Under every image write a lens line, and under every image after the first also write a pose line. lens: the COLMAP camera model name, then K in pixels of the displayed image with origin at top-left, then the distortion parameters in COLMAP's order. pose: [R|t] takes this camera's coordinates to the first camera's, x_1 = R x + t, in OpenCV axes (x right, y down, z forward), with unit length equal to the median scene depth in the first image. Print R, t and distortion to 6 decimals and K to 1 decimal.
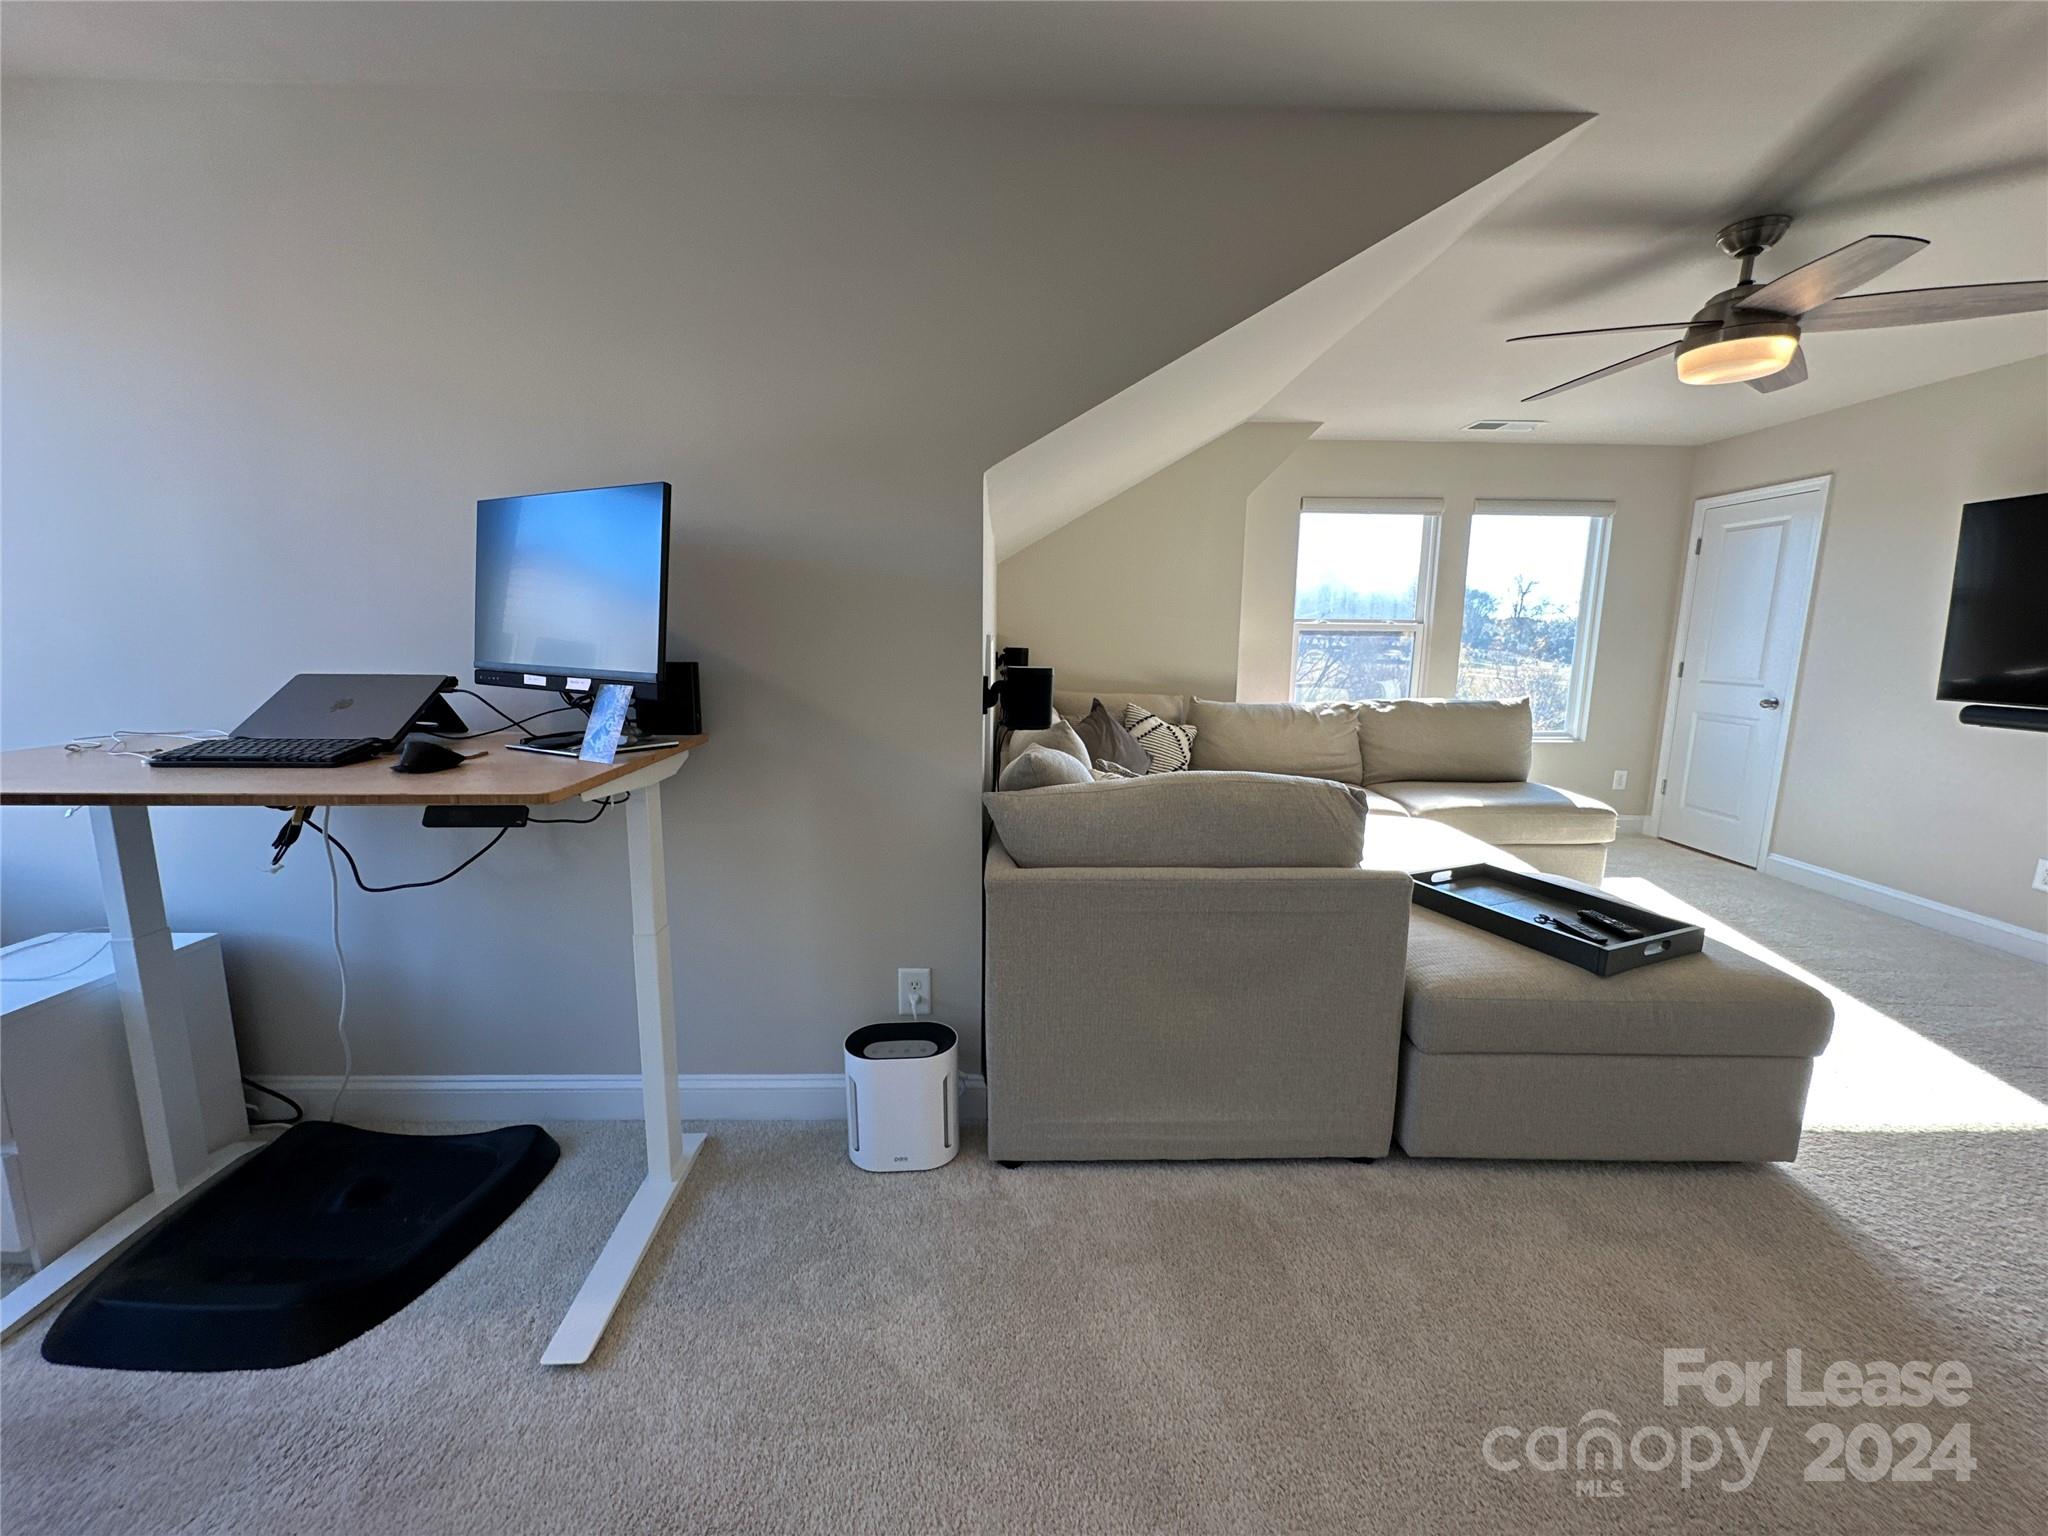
lens RADIAL K [[820.1, 0, 1023.6], [0, 820.1, 770.1], [0, 0, 1]] dist [-0.003201, 0.001161]
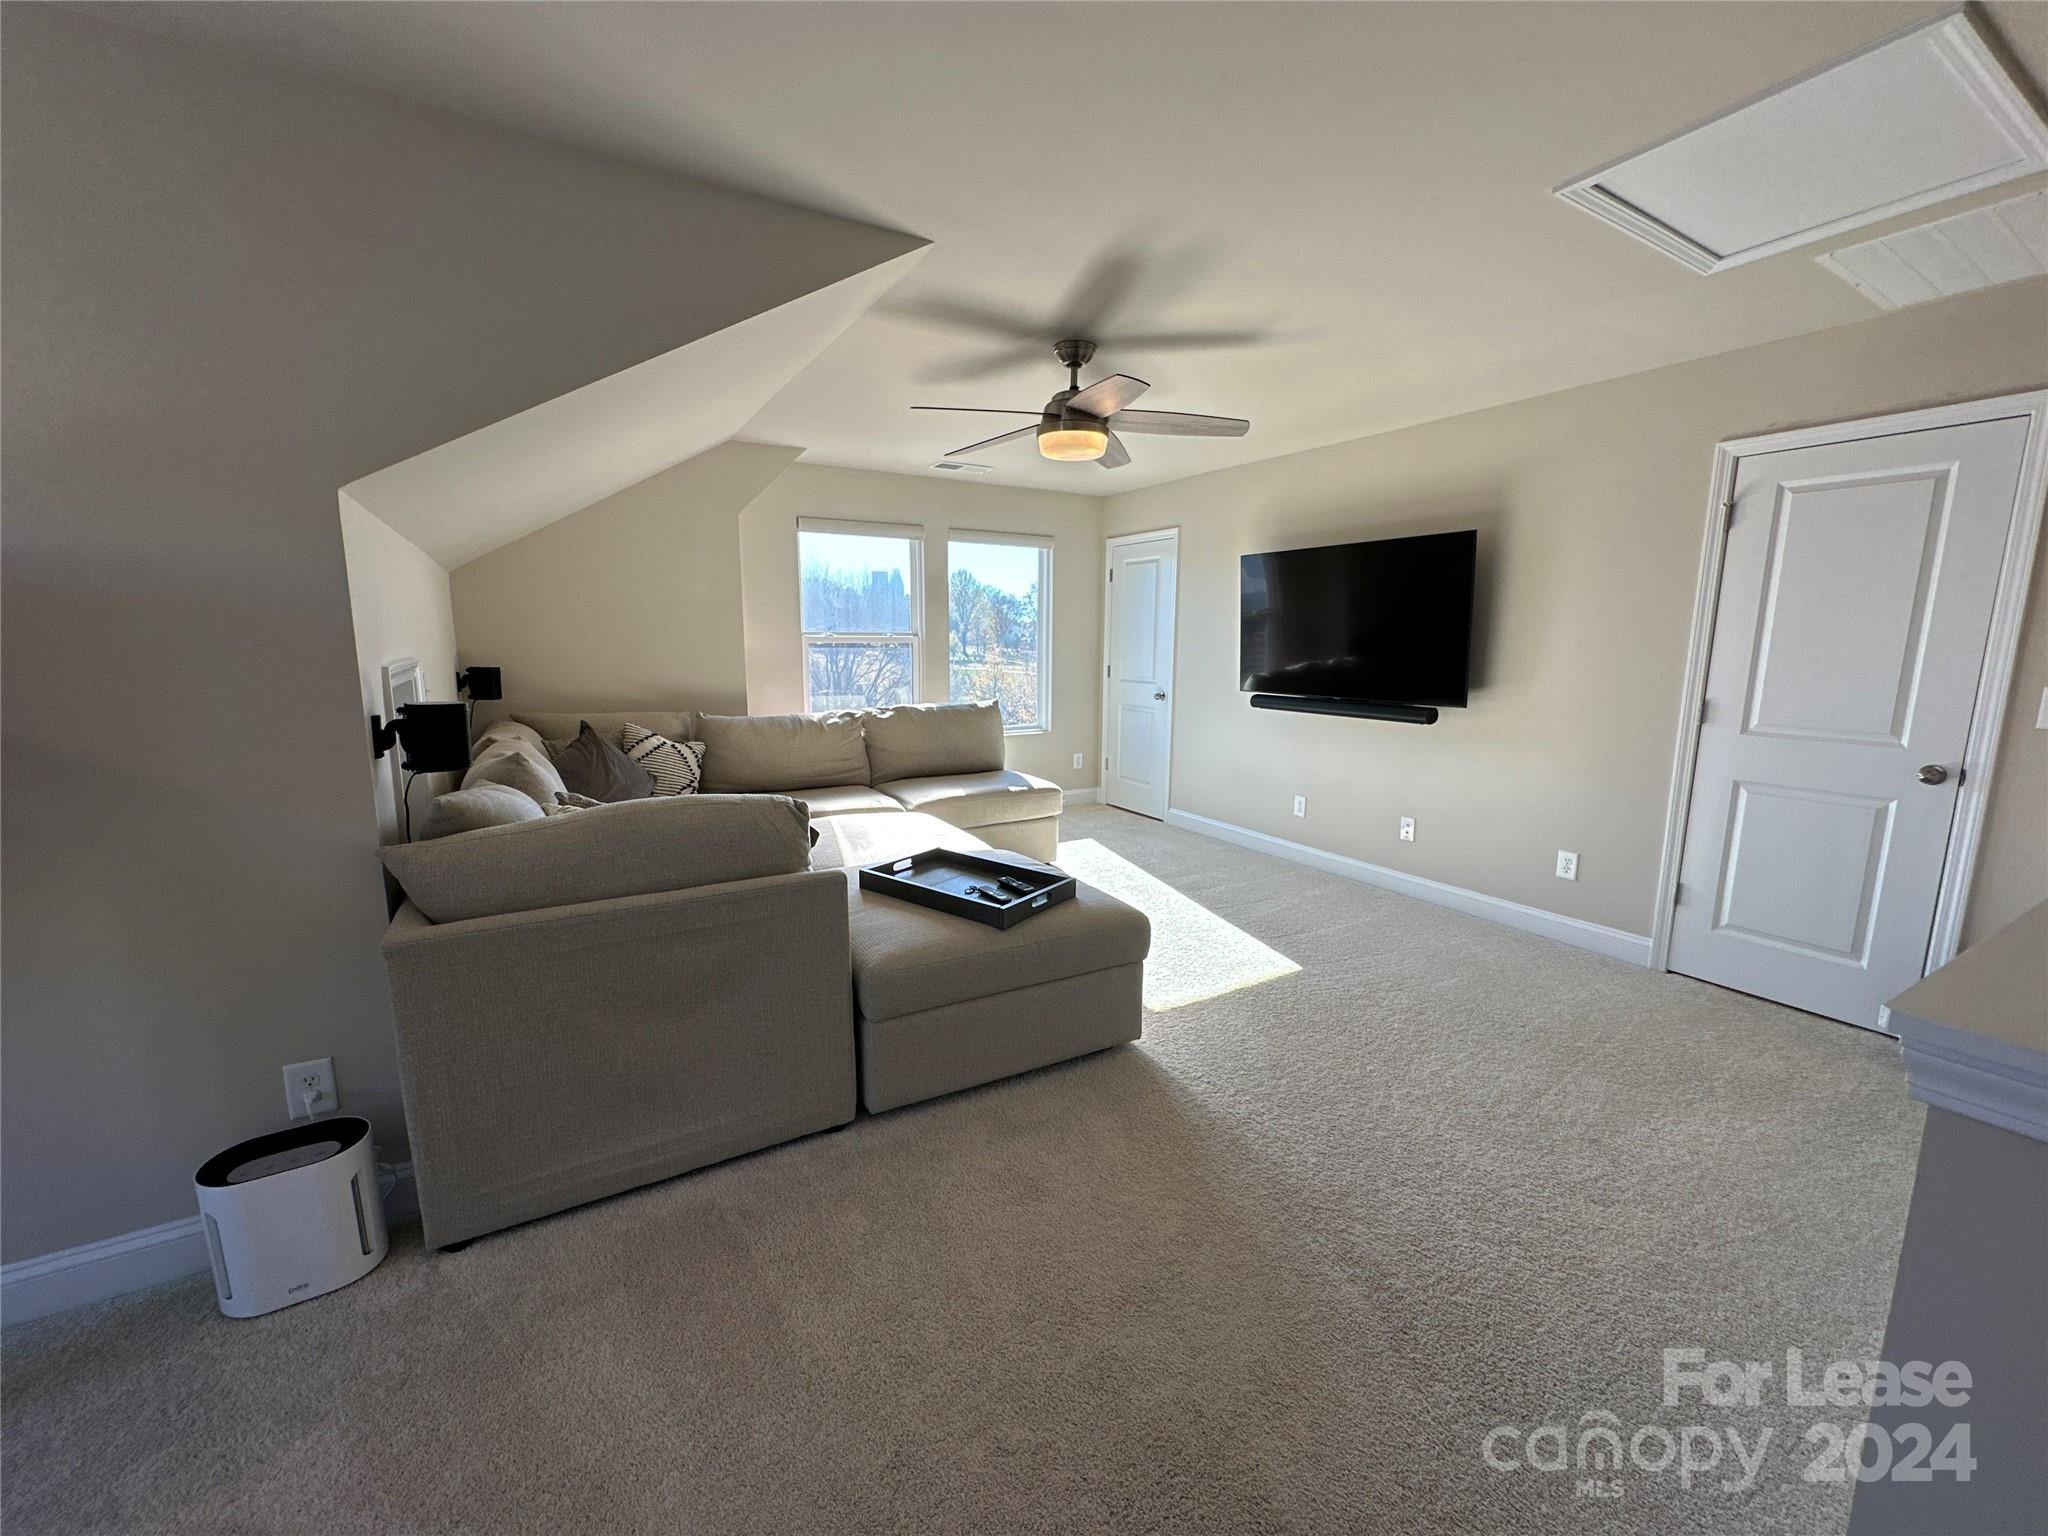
lens RADIAL K [[820.1, 0, 1021.6], [0, 820.1, 769.7], [0, 0, 1]] dist [-0.003201, 0.001161]
pose [[0.870449, -0.083528, 0.485121, 0.120482], [0.085070, 0.996196, 0.018885, -0.012956], [-0.484853, 0.024831, 0.874243, -0.106819]]
